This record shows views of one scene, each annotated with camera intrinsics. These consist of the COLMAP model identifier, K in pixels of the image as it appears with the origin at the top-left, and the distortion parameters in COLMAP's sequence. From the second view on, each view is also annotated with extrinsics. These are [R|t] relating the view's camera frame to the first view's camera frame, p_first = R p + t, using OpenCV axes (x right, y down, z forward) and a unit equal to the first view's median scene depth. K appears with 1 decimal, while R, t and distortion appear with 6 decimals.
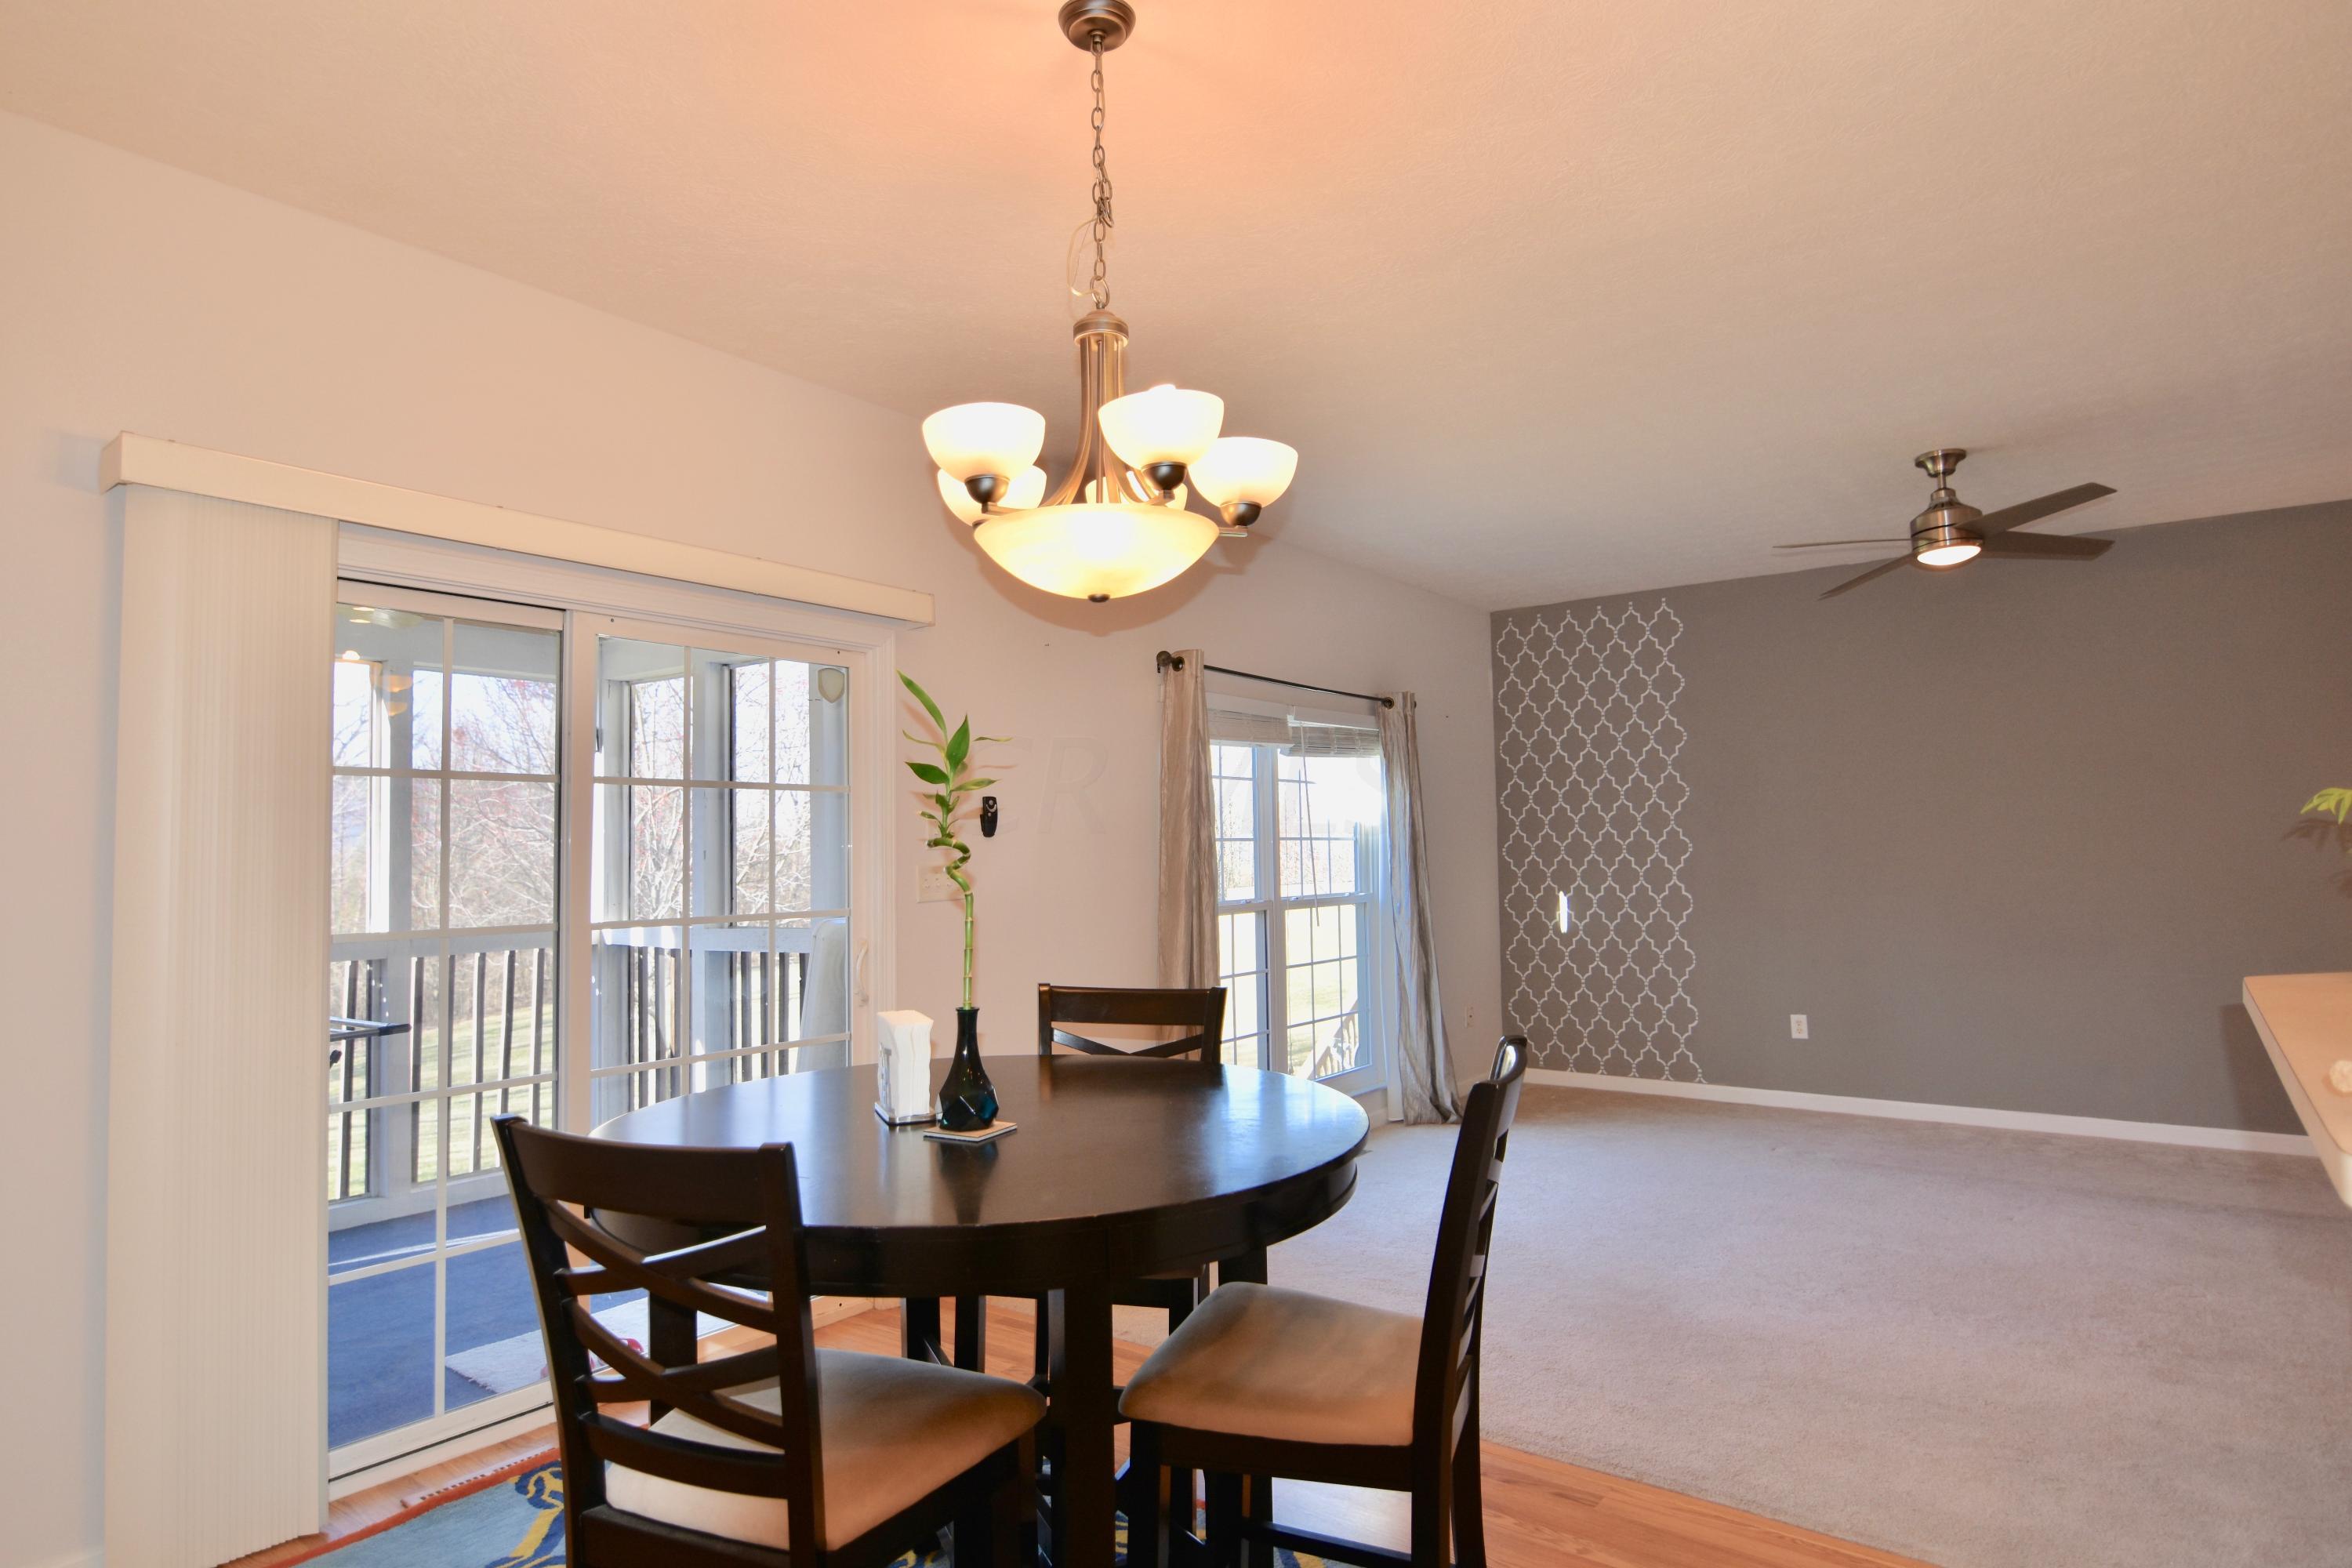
lens RADIAL K [[1315.1, 0, 1169.8], [0, 1315.1, 774.0], [0, 0, 1]] dist [-0.002440, -0.019965]
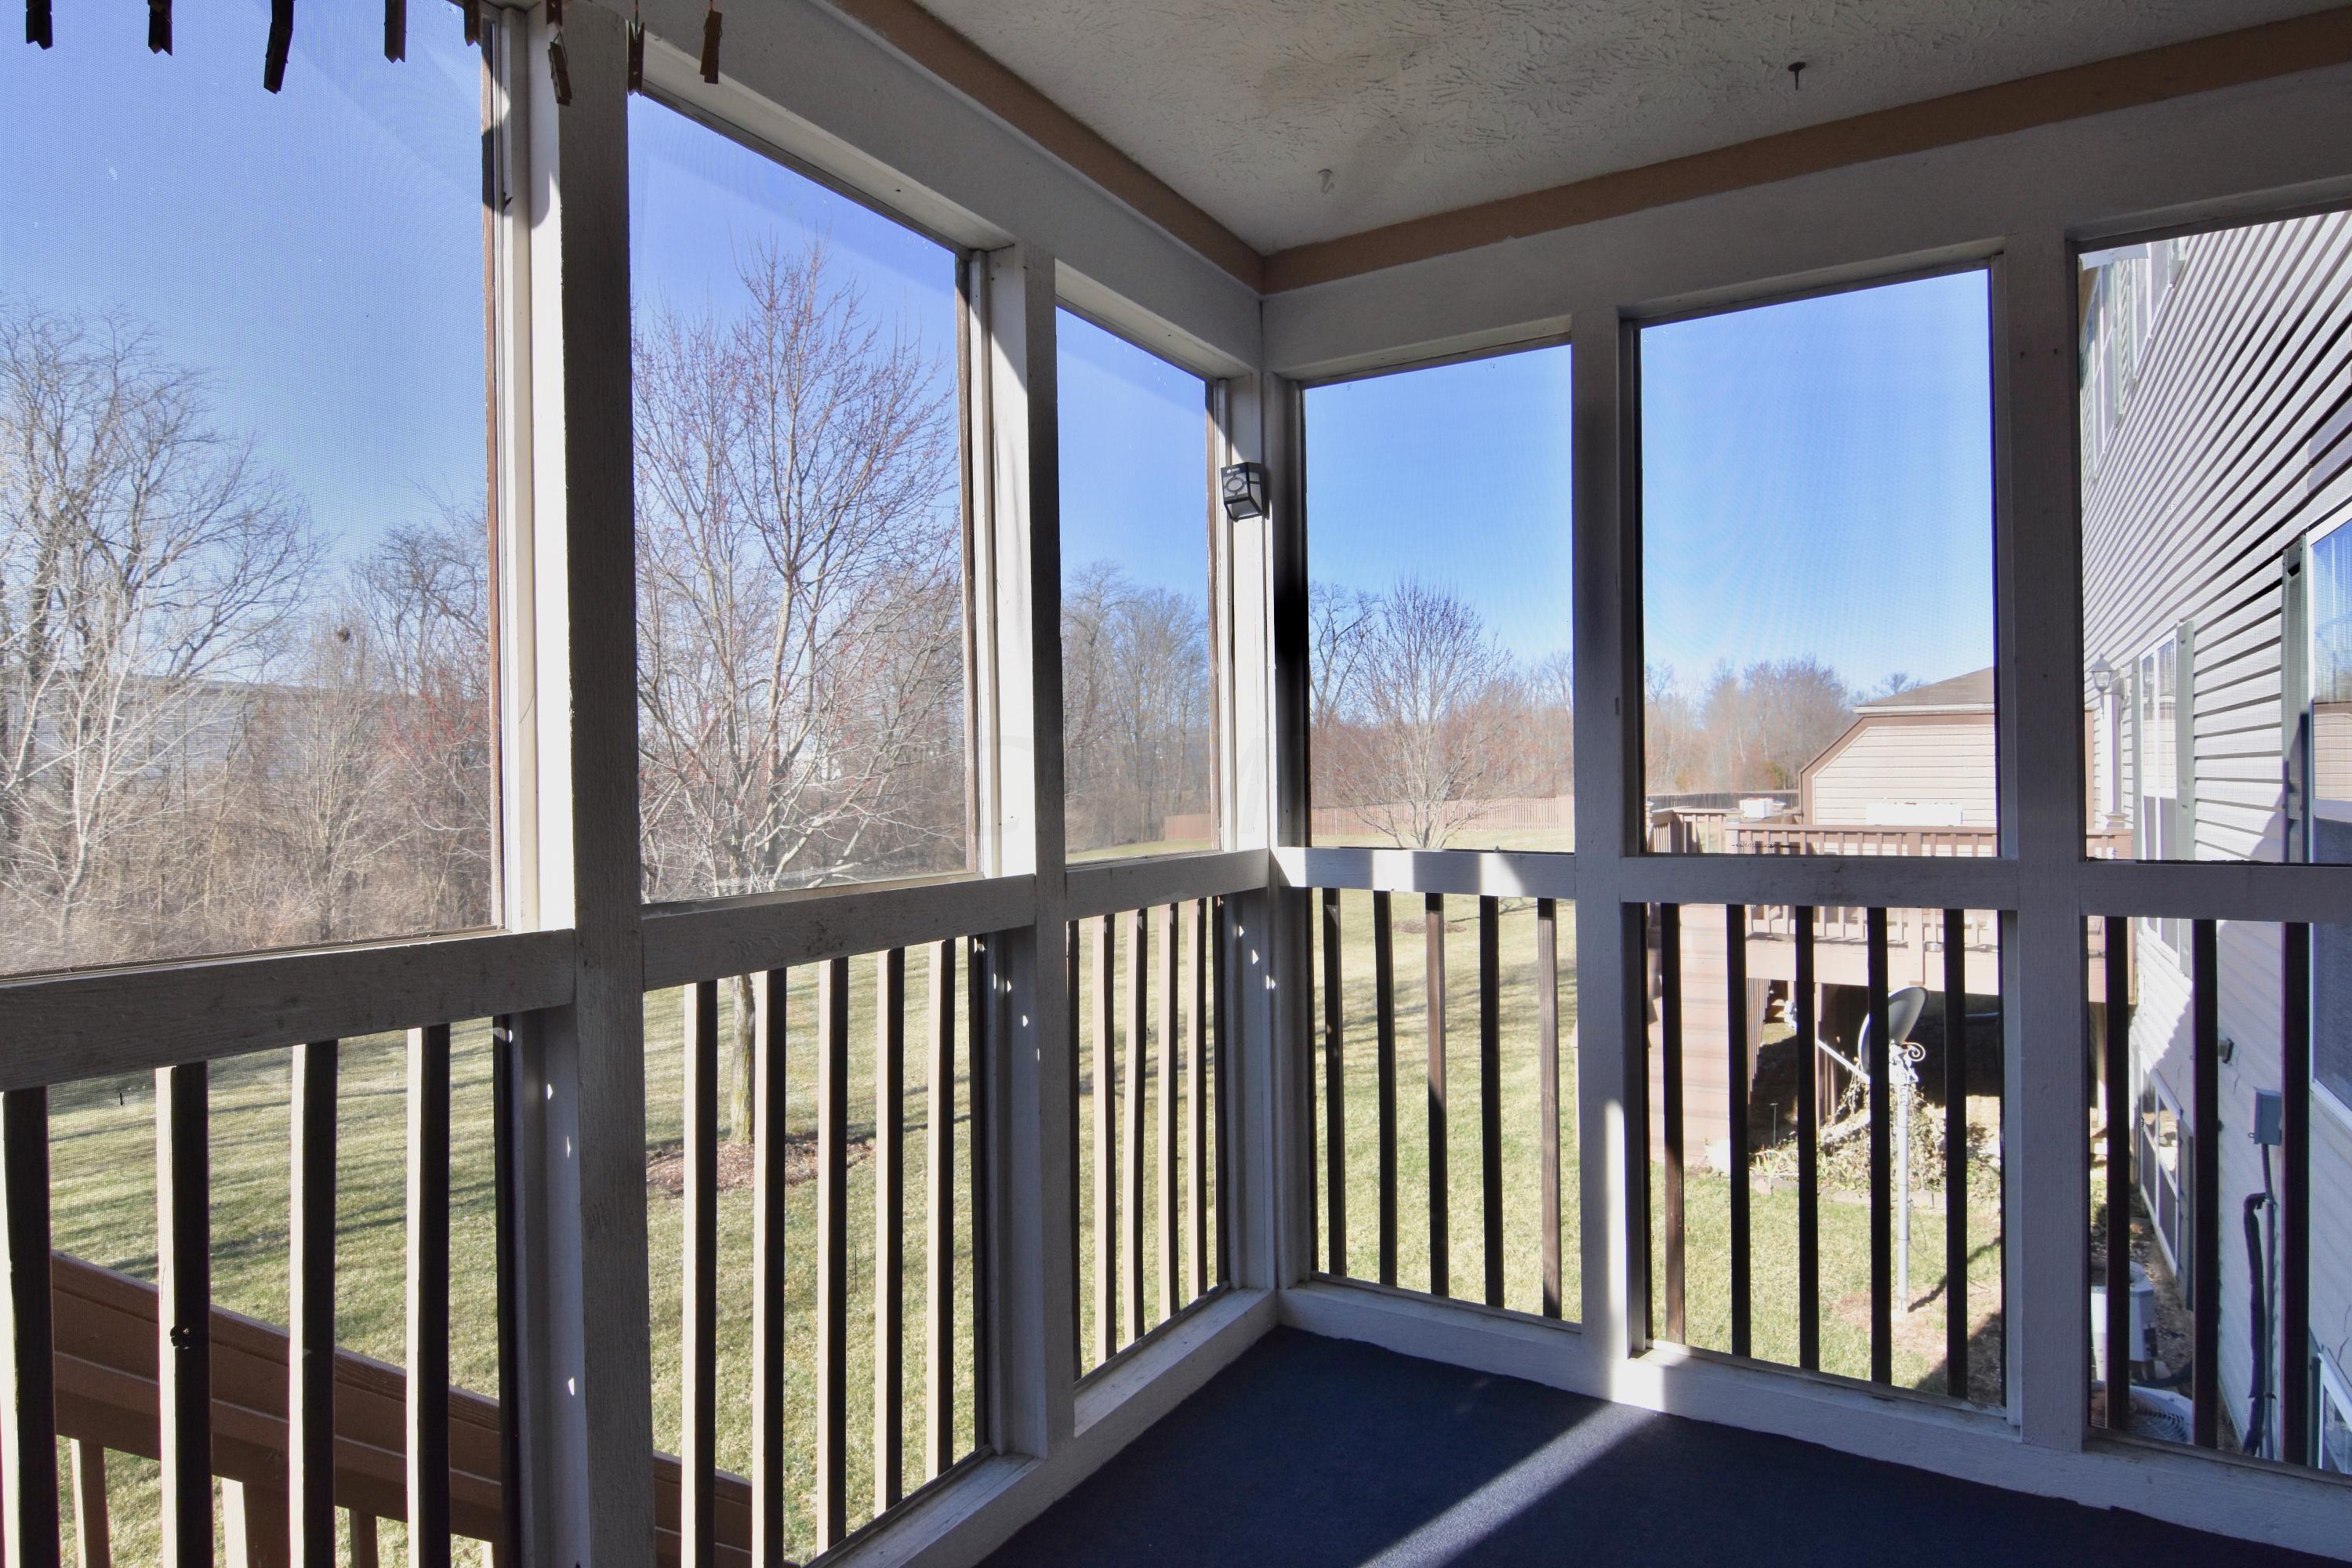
lens RADIAL K [[1315.1, 0, 1169.8], [0, 1315.1, 774.0], [0, 0, 1]] dist [-0.002440, -0.019965]
pose [[0.986768, 0.012149, 0.161680, -0.570269], [-0.018719, 0.999057, 0.039172, 0.061852], [-0.161051, -0.041681, 0.986065, 0.489554]]
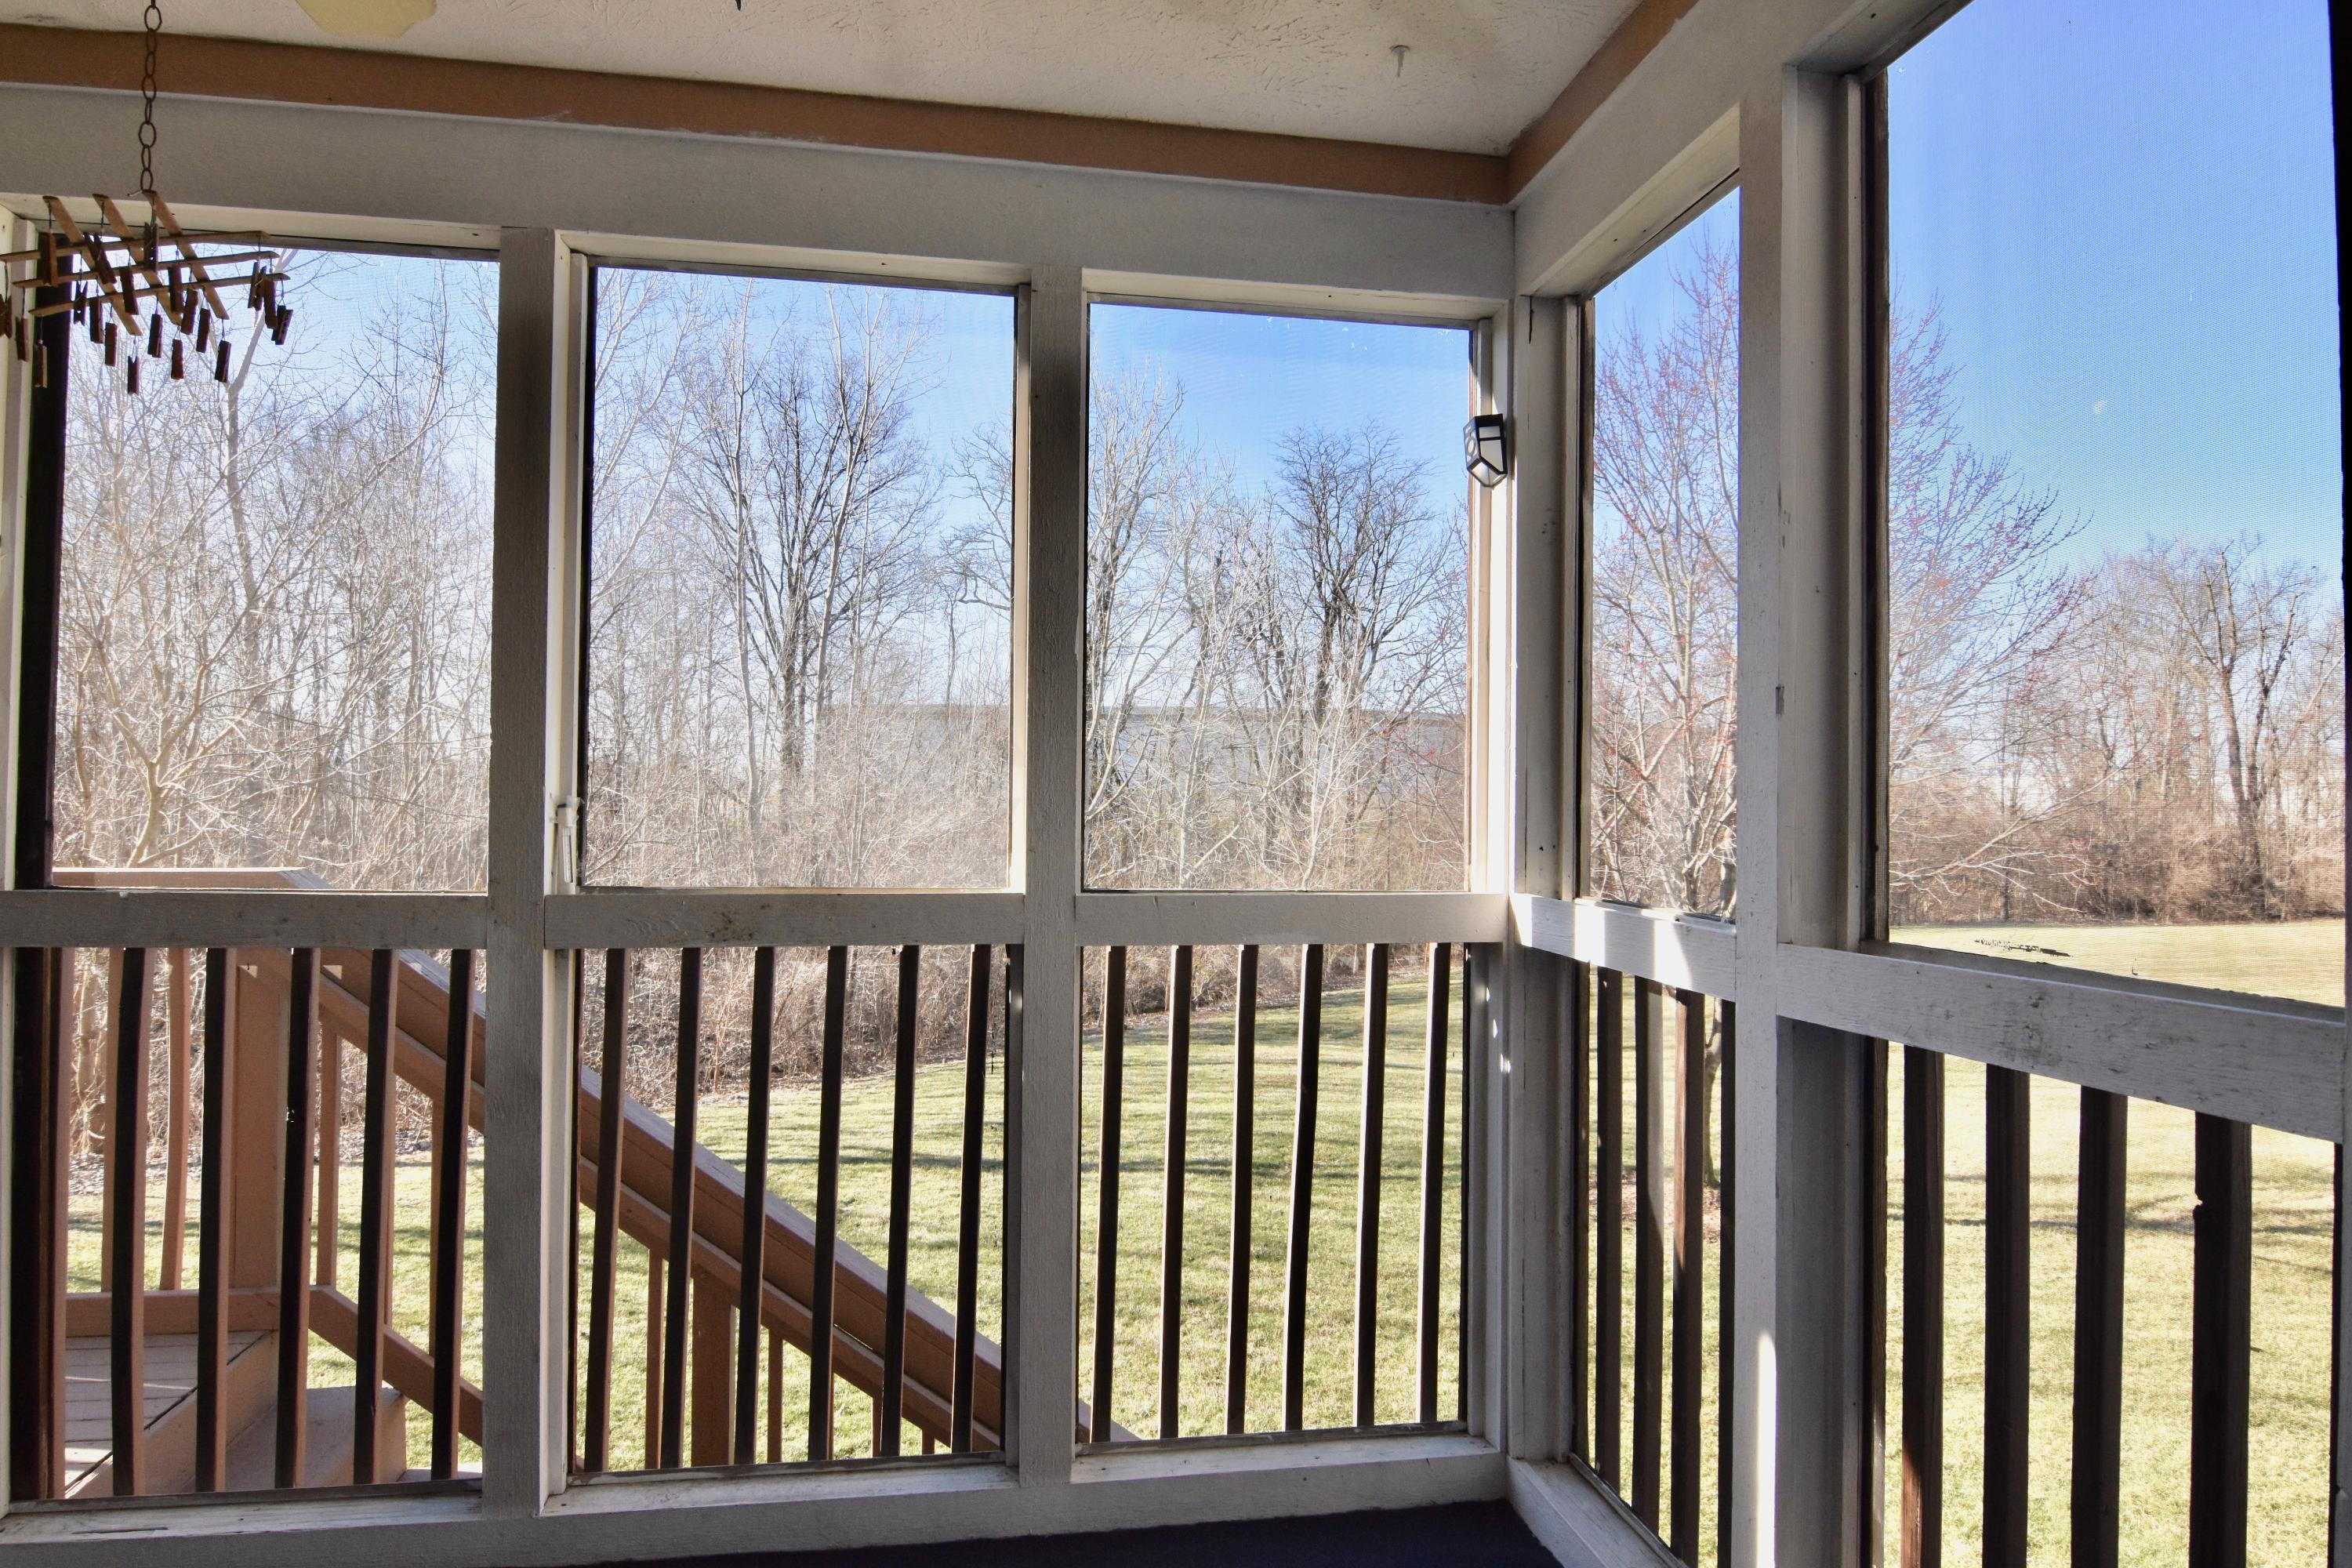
lens RADIAL K [[1304.8, 0, 1168.6], [0, 1304.8, 789.0], [0, 0, 1]] dist [-0.001599, -0.011494]
pose [[0.765762, 0.021526, -0.642764, -0.251910], [0.006091, 0.999152, 0.040718, 0.060246], [0.643096, -0.035095, 0.764981, 0.618237]]
